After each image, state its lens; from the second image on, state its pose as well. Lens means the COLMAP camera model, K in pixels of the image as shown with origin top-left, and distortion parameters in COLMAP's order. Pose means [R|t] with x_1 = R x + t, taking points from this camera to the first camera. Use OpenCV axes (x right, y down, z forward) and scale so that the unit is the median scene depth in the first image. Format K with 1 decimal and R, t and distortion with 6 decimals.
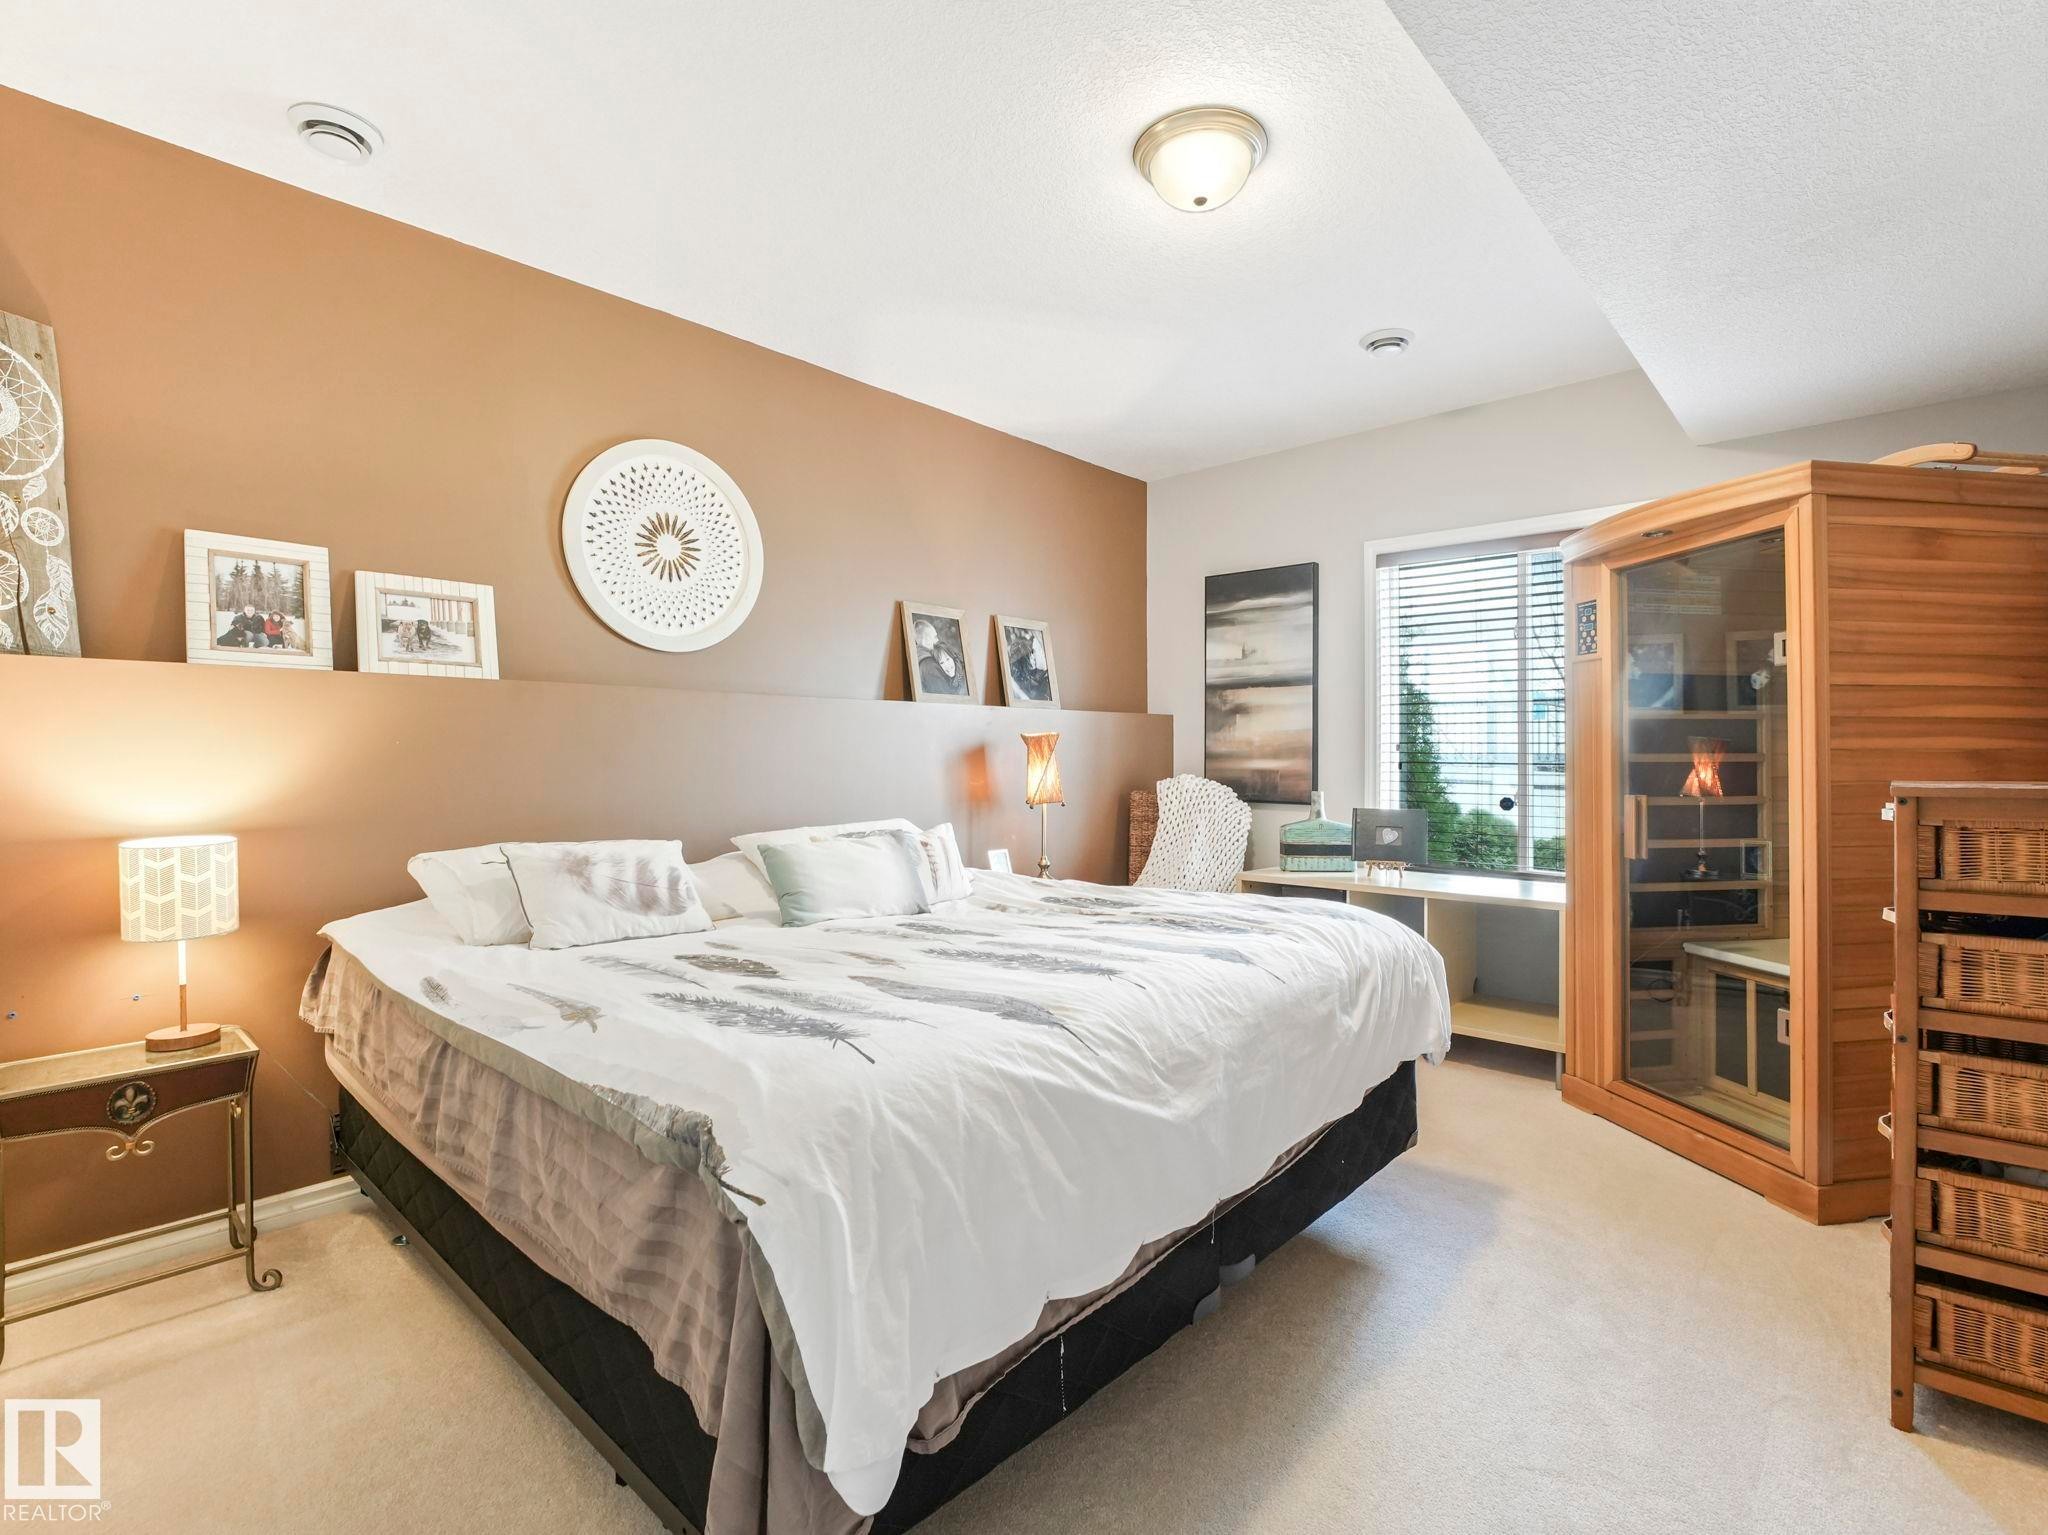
lens RADIAL K [[946.5, 0, 1018.2], [0, 946.5, 759.6], [0, 0, 1]] dist [0.026945, -0.013620]
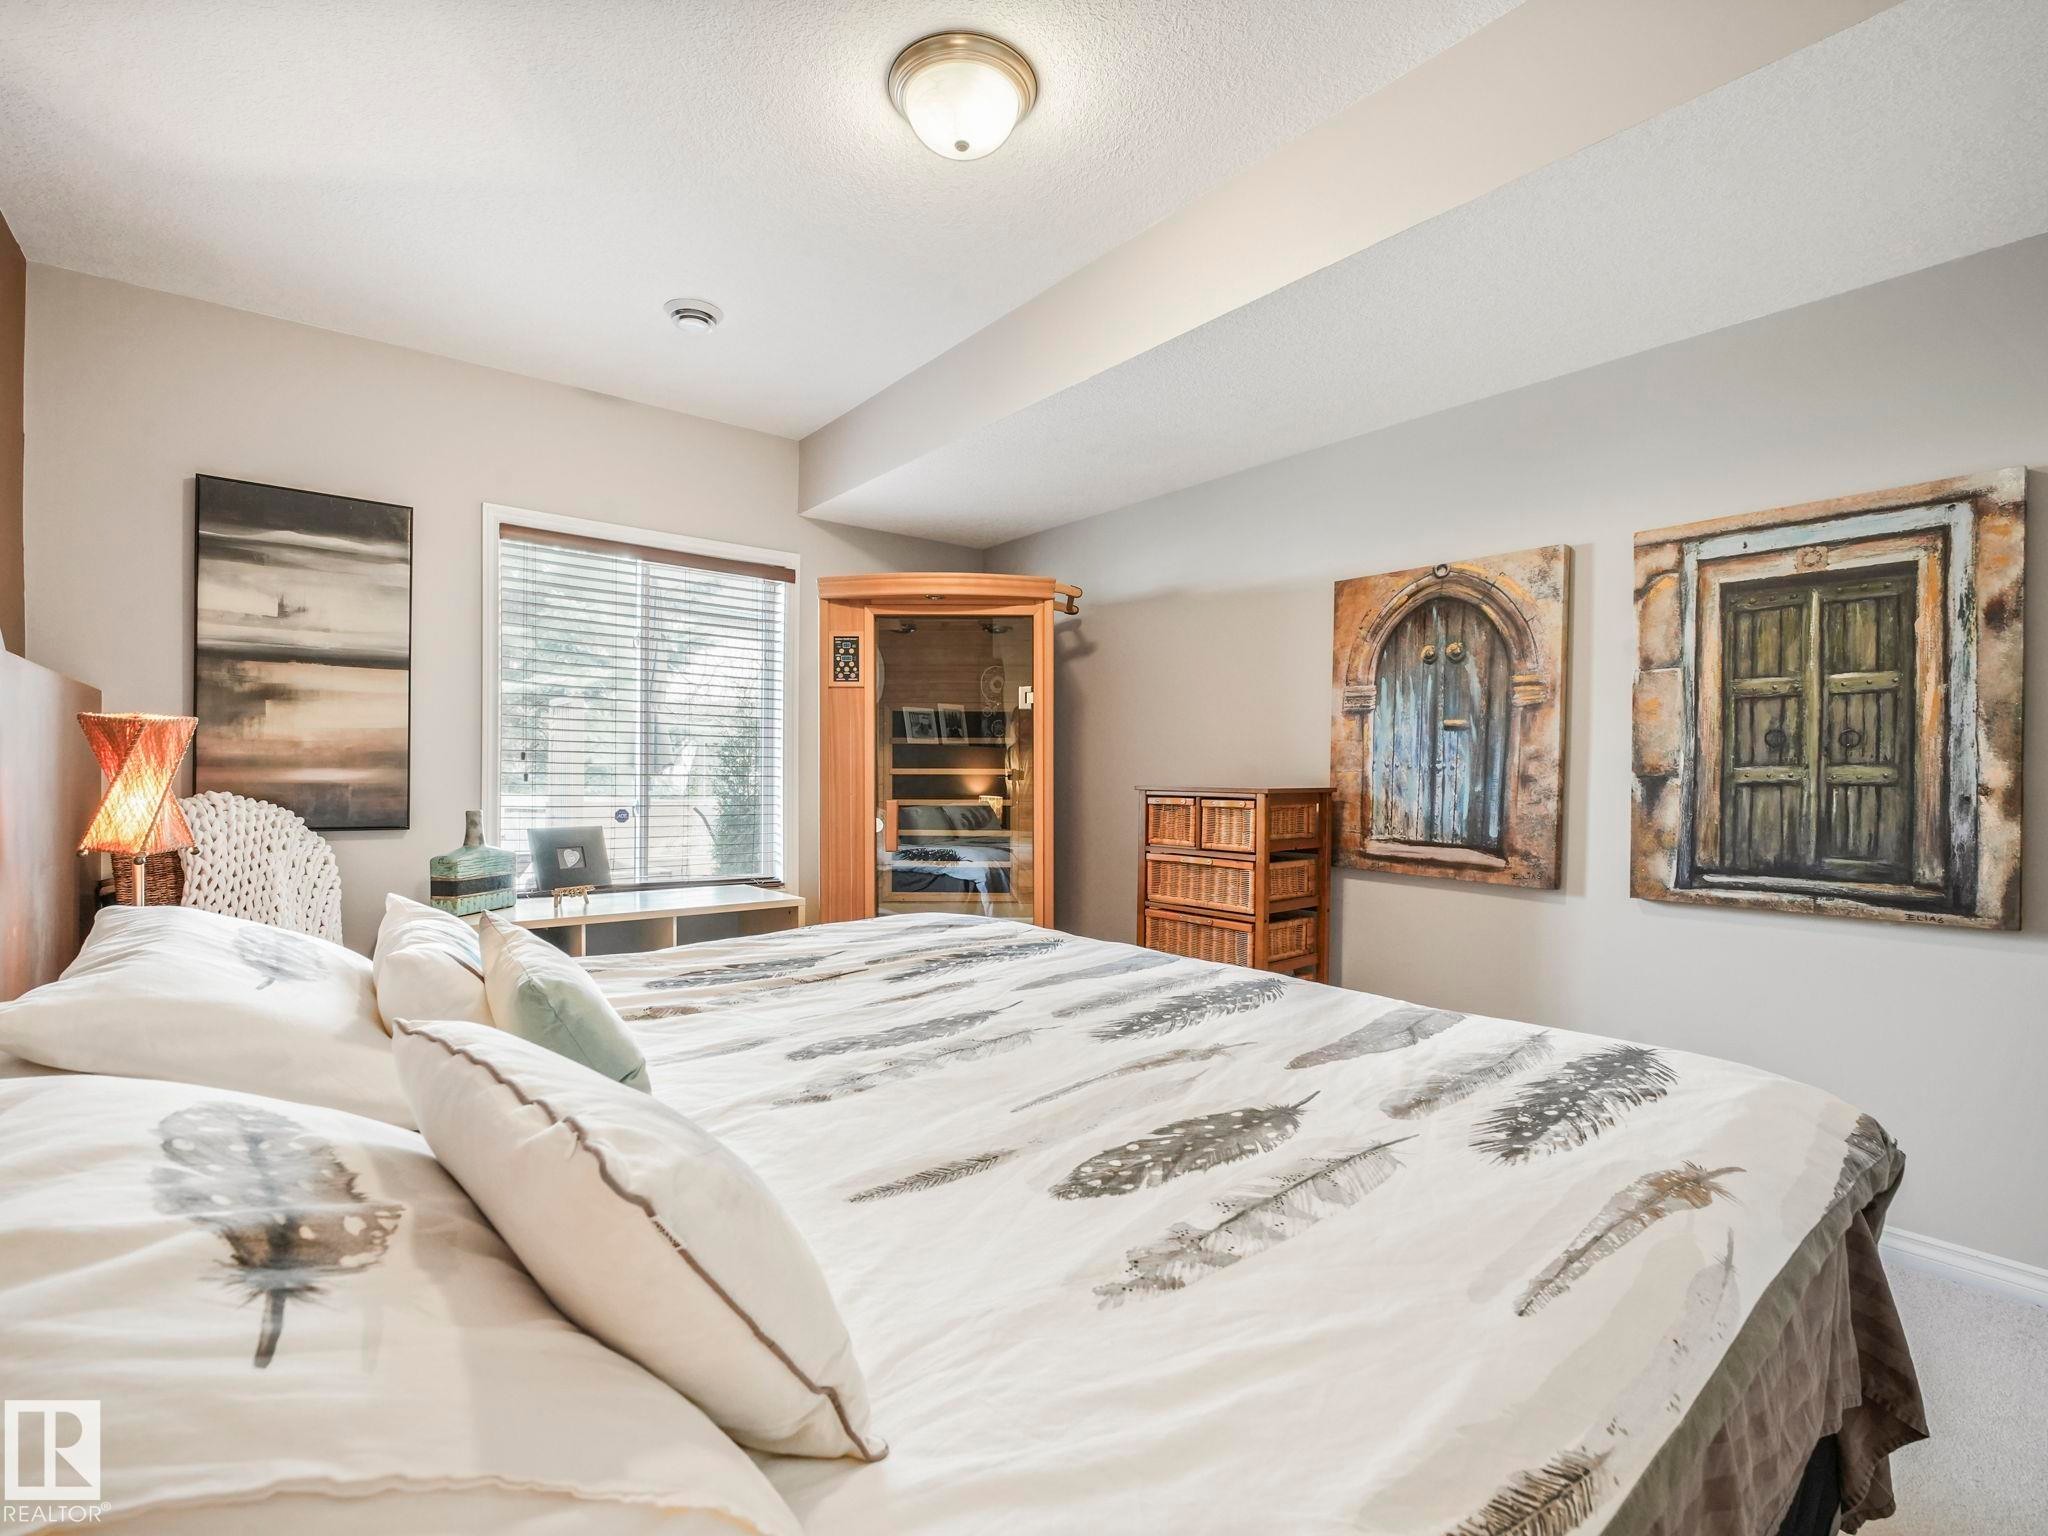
lens RADIAL K [[946.5, 0, 1018.2], [0, 946.5, 760.1], [0, 0, 1]] dist [0.026945, -0.013620]
pose [[0.220404, 0.012147, 0.975333, -0.313724], [-0.008302, 0.999910, -0.010577, -0.003066], [-0.975373, -0.005766, 0.220485, 0.352865]]
